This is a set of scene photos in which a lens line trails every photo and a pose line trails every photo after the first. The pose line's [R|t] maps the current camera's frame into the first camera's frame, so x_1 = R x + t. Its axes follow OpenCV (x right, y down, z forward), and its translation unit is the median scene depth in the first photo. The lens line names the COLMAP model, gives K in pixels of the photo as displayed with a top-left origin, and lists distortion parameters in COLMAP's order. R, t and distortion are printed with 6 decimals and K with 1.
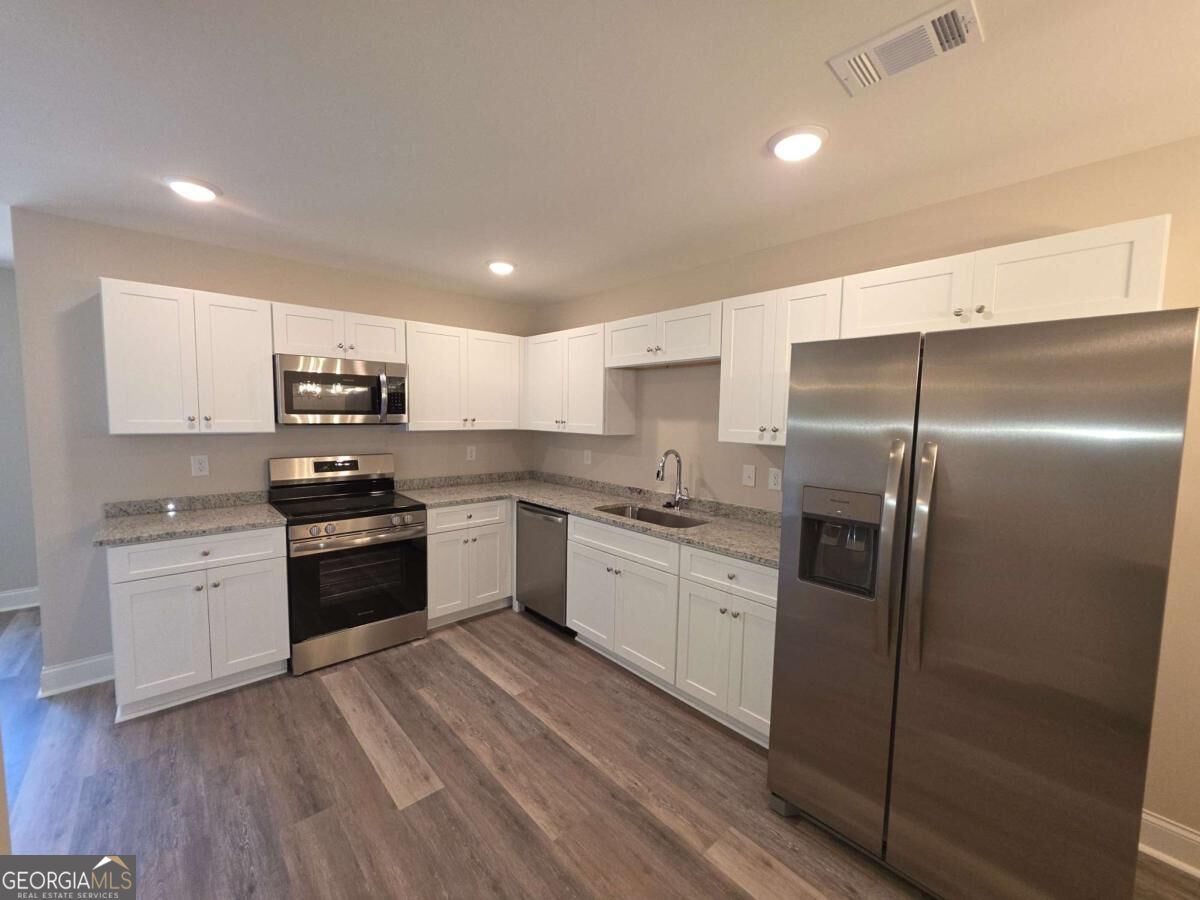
lens RADIAL K [[478.6, 0, 600.0], [0, 478.6, 450.0], [0, 0, 1]] dist [0.002458, -0.000098]
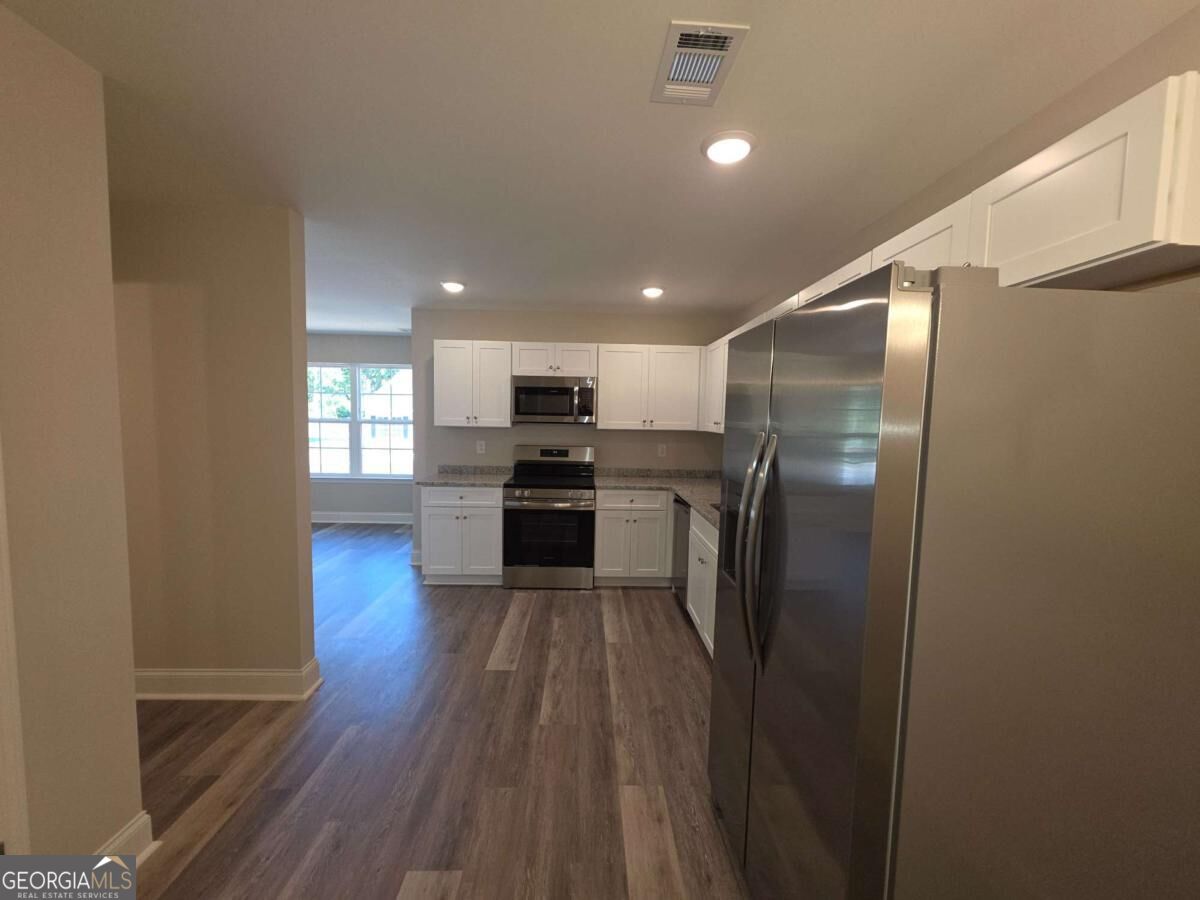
lens RADIAL K [[478.6, 0, 600.0], [0, 478.6, 450.0], [0, 0, 1]] dist [0.002458, -0.000098]
pose [[0.759133, 0.043836, -0.649458, 0.542765], [-0.056676, 0.998392, 0.001142, 0.017956], [0.648463, 0.035942, 0.760397, 0.032332]]
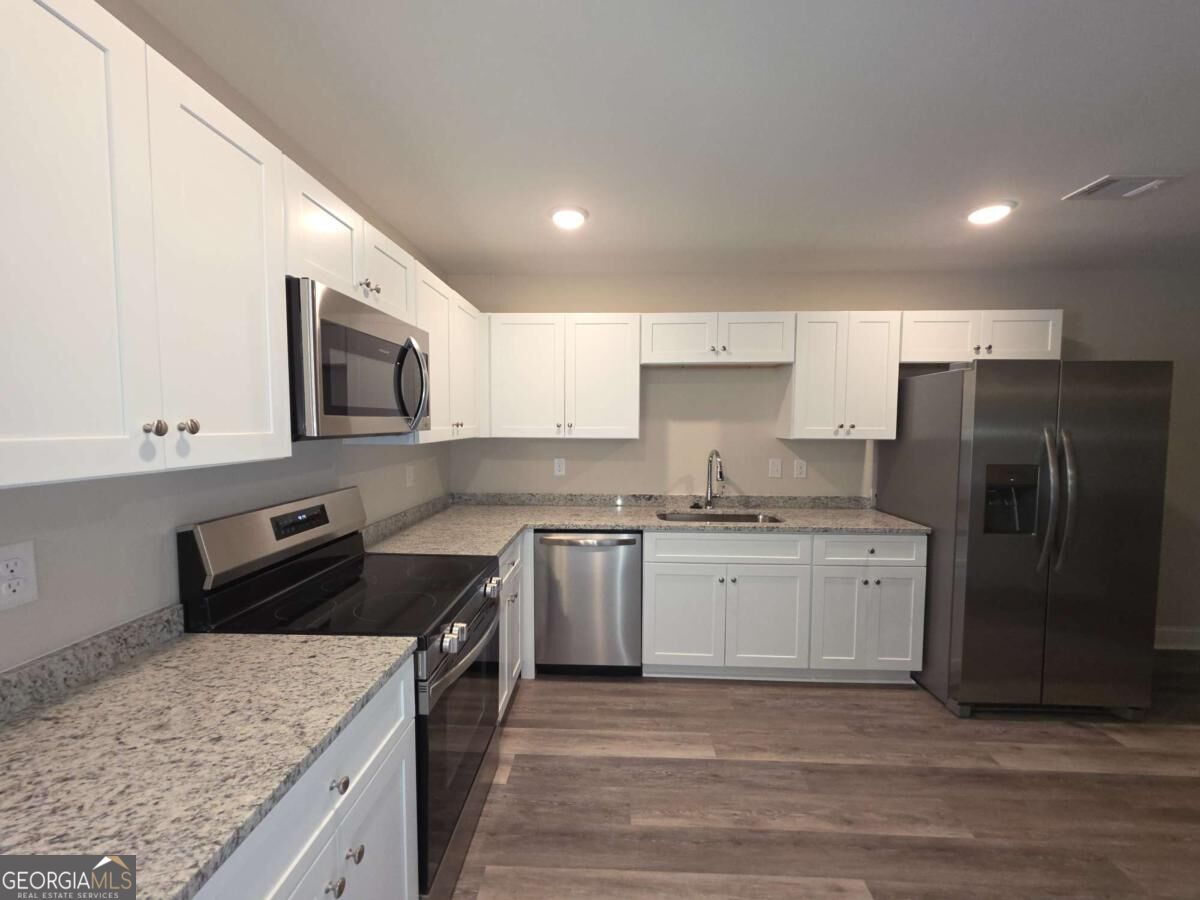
lens RADIAL K [[478.6, 0, 600.0], [0, 478.6, 450.0], [0, 0, 1]] dist [0.002458, -0.000098]
pose [[0.703723, -0.055757, 0.708284, -0.809842], [0.062524, 0.997908, 0.016435, -0.034994], [-0.707718, 0.032720, 0.705737, 0.506788]]
